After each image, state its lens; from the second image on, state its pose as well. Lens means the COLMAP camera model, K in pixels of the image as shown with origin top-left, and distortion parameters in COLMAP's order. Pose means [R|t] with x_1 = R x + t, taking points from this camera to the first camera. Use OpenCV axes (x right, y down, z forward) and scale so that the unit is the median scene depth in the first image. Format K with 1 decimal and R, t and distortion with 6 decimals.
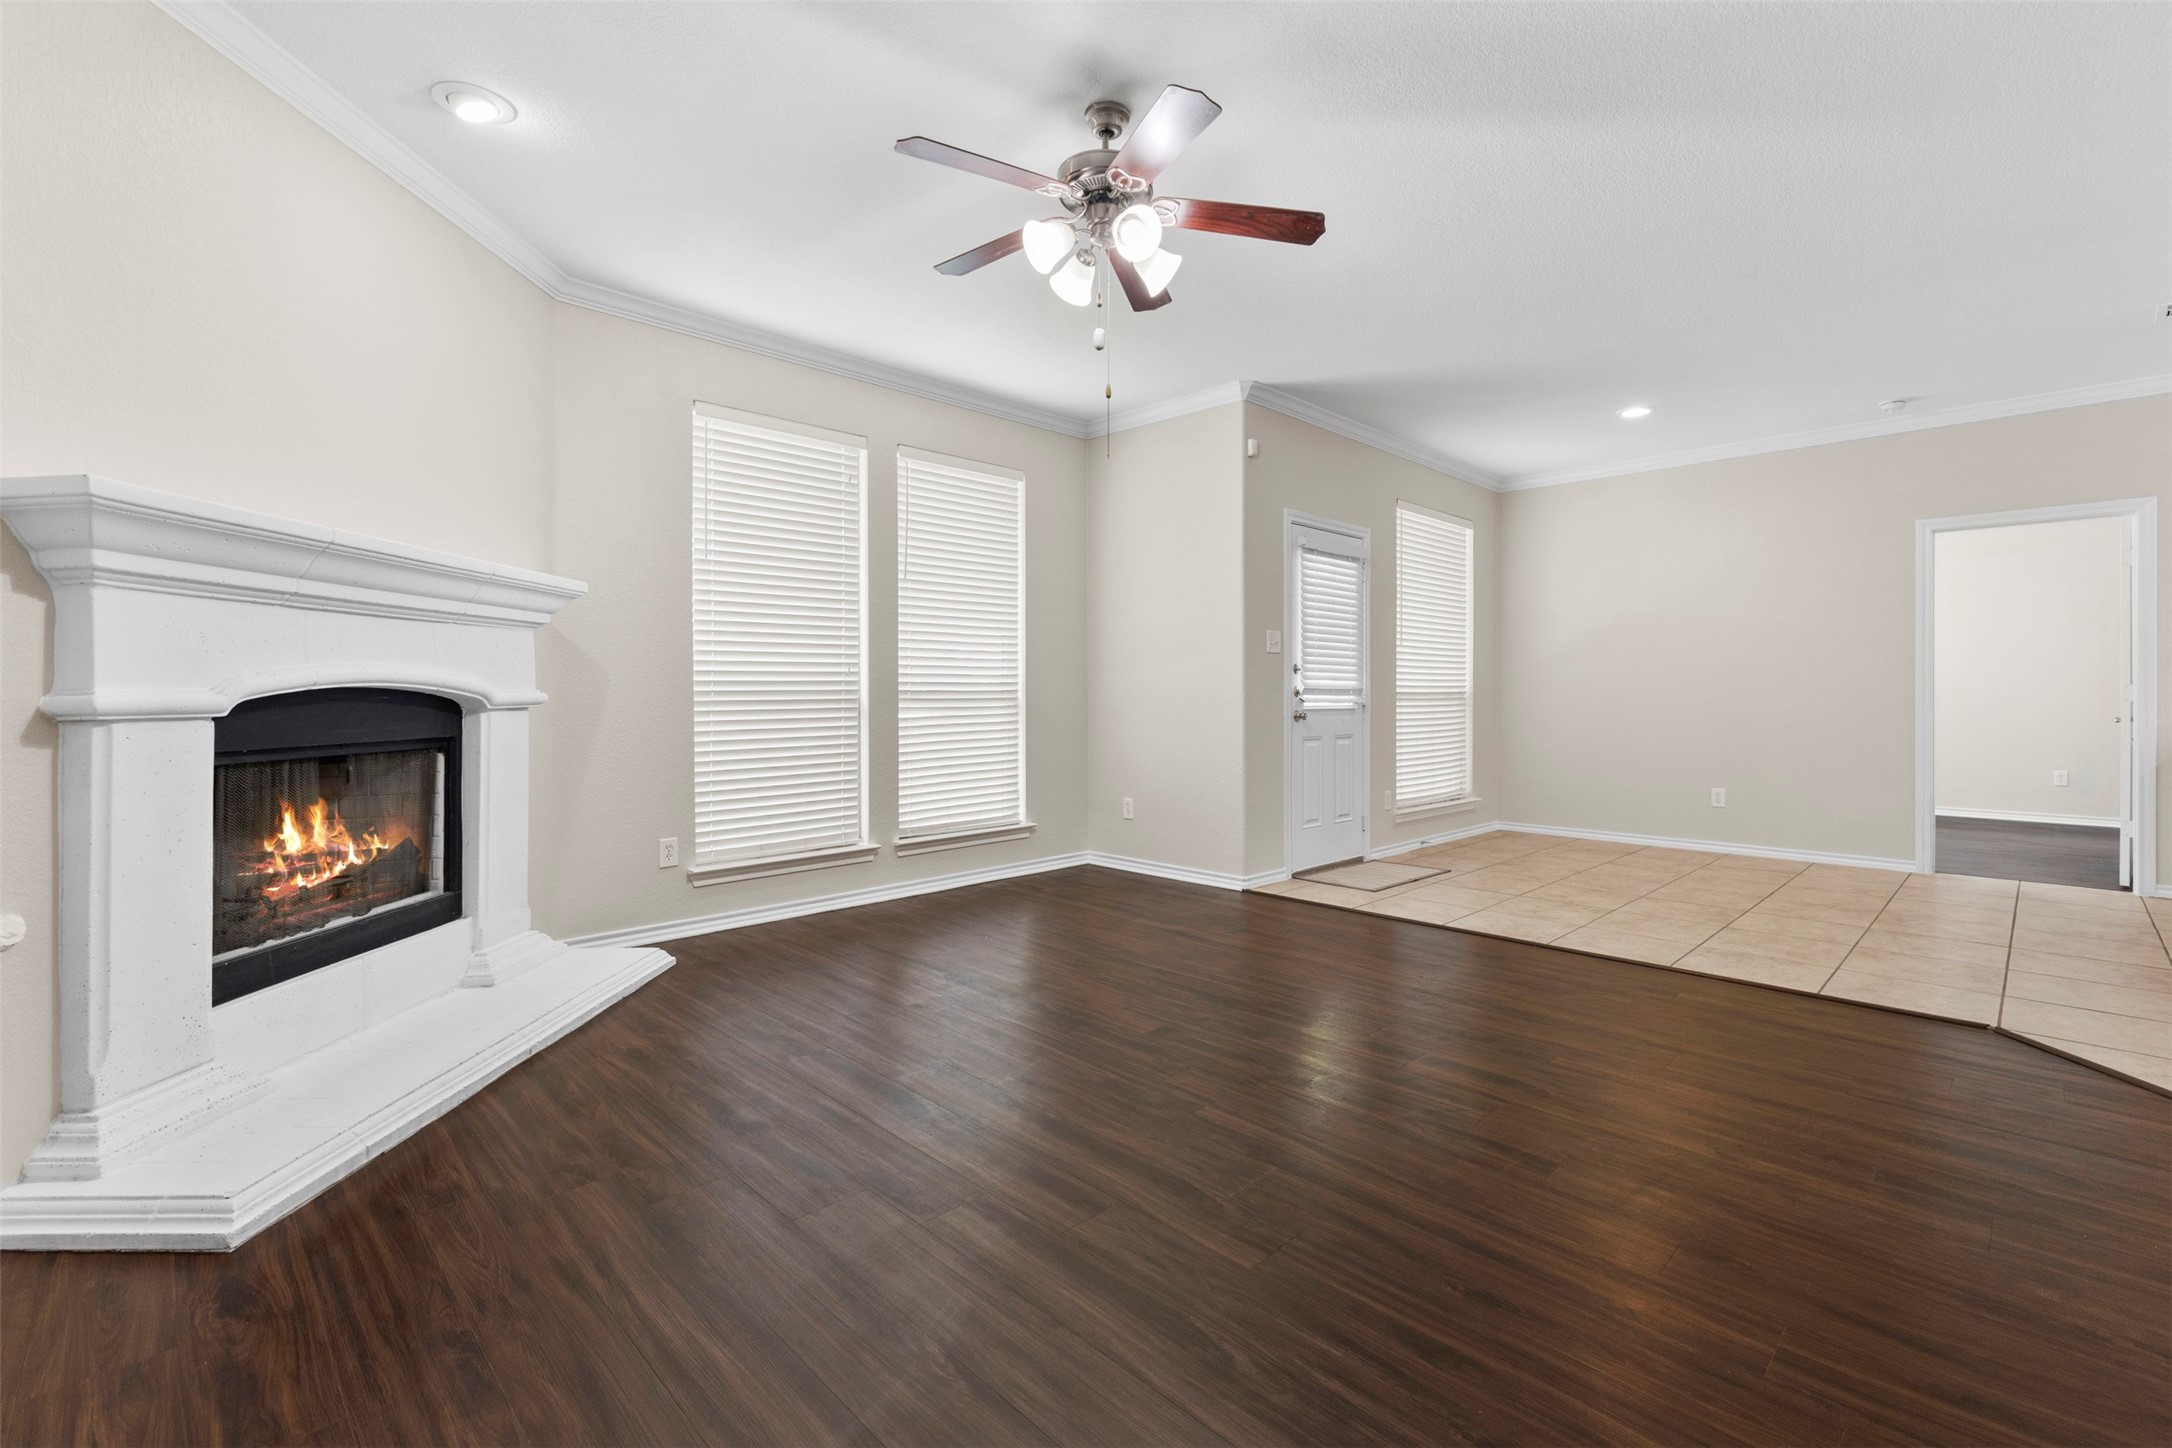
lens RADIAL K [[941.7, 0, 1087.7], [0, 941.7, 698.4], [0, 0, 1]] dist [0.003293, -0.000069]
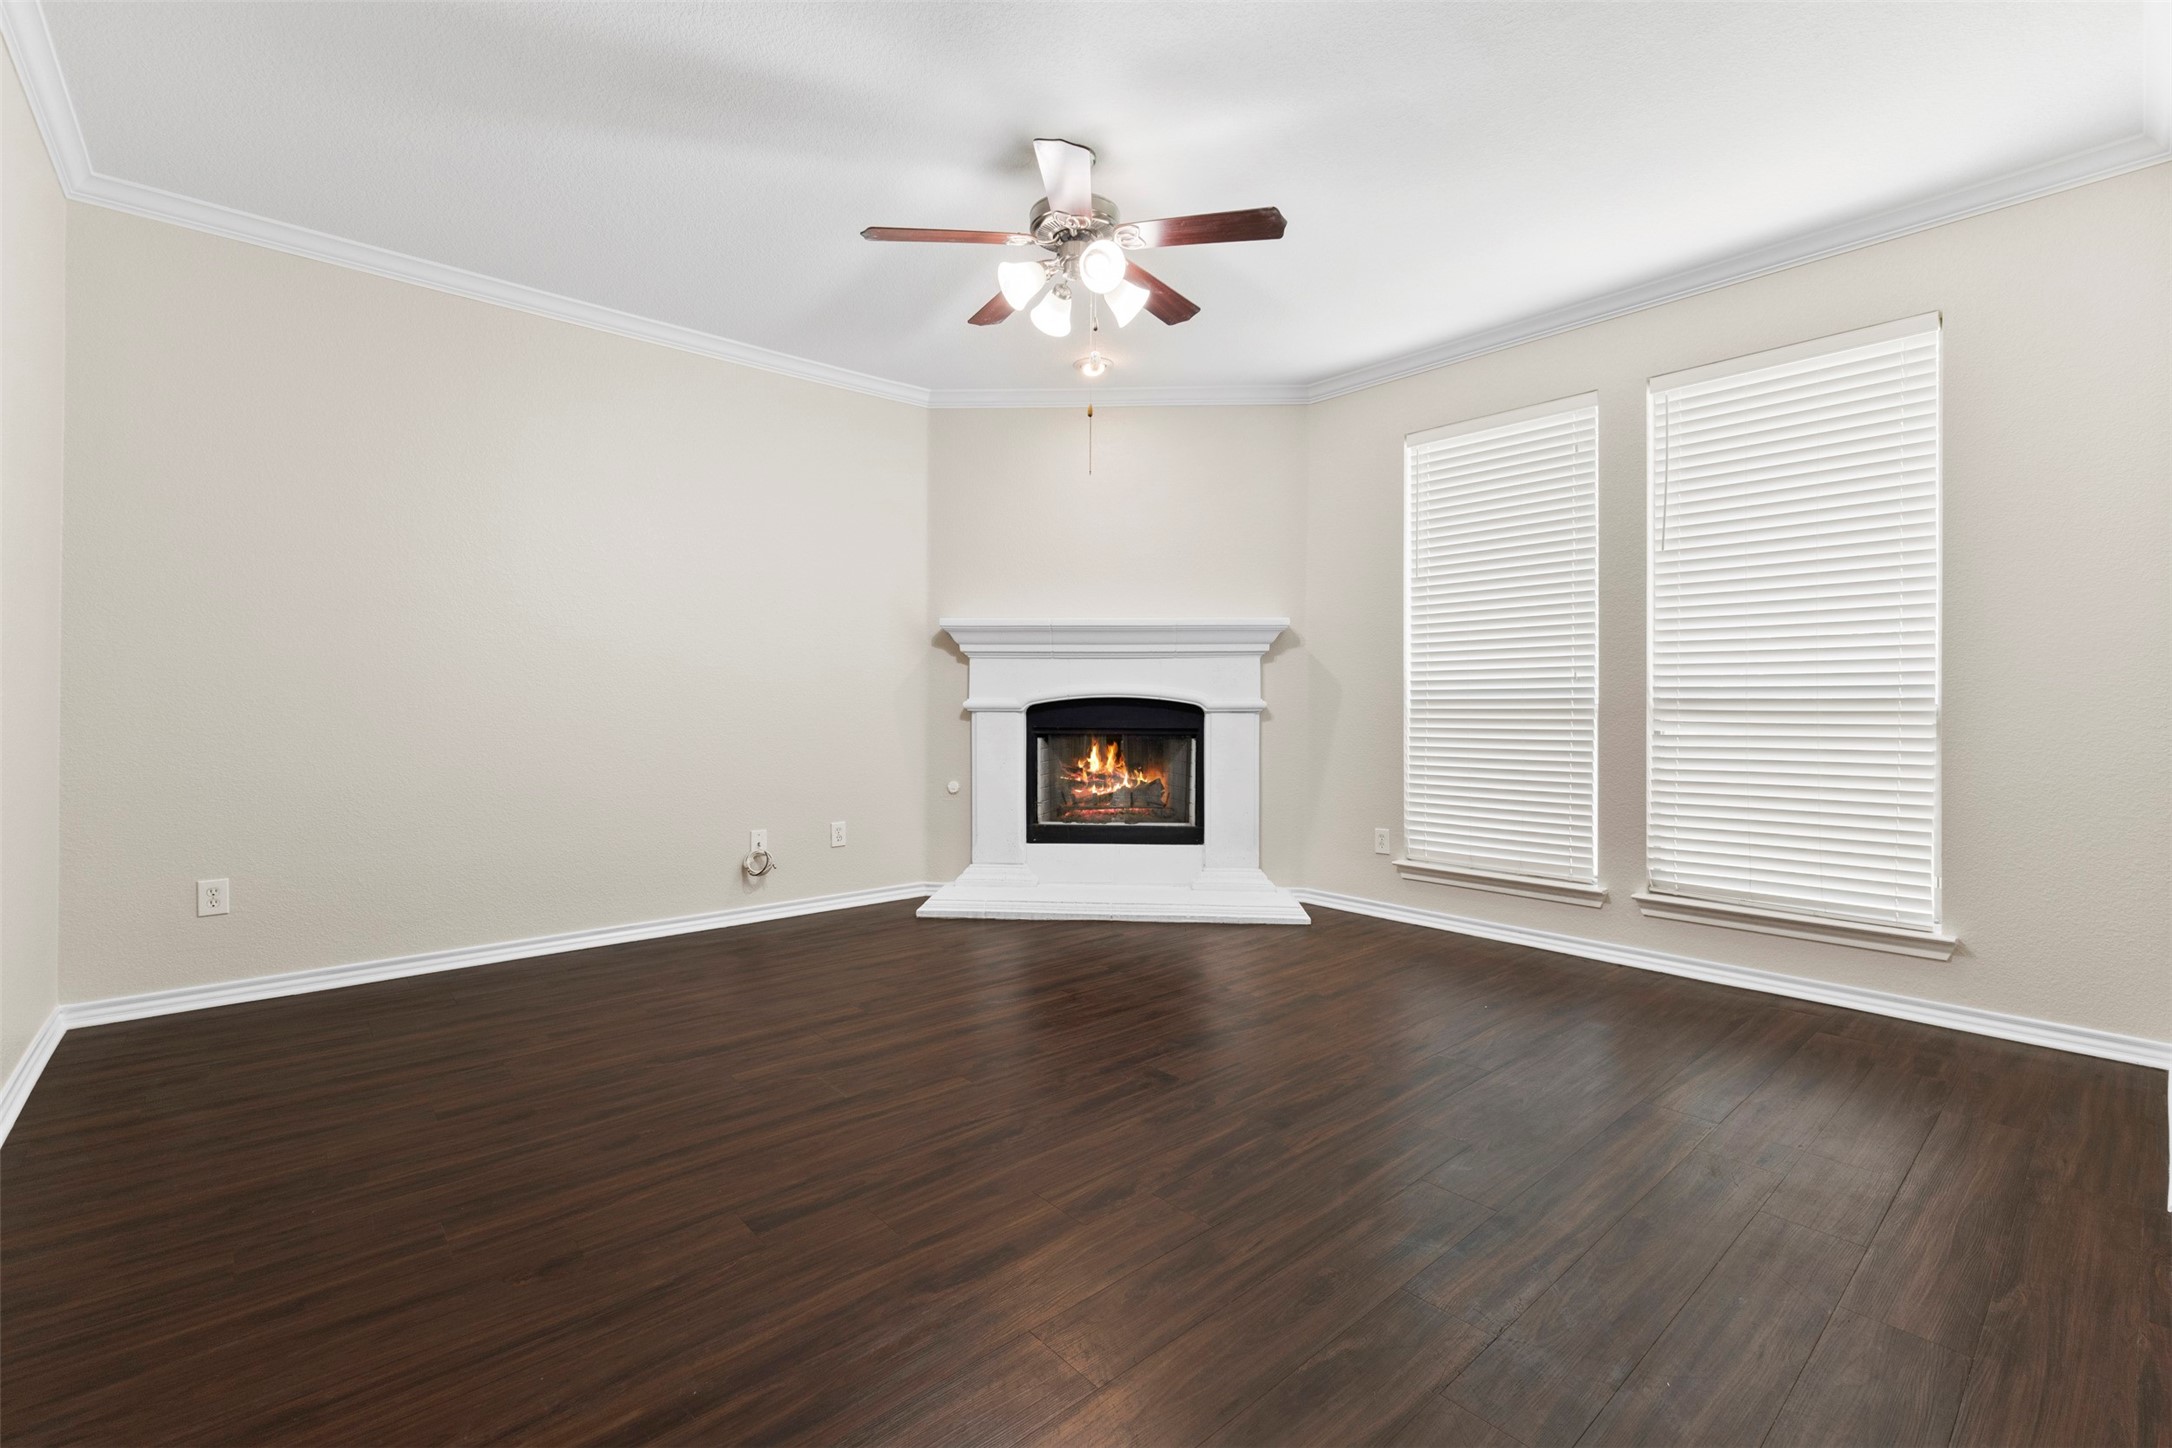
lens RADIAL K [[941.7, 0, 1087.7], [0, 941.7, 698.4], [0, 0, 1]] dist [0.003293, -0.000069]
pose [[-0.051300, -0.001385, -0.998682, 0.868539], [-0.009649, 0.999953, -0.000891, -0.005098], [0.998637, 0.009591, -0.051311, 0.860662]]
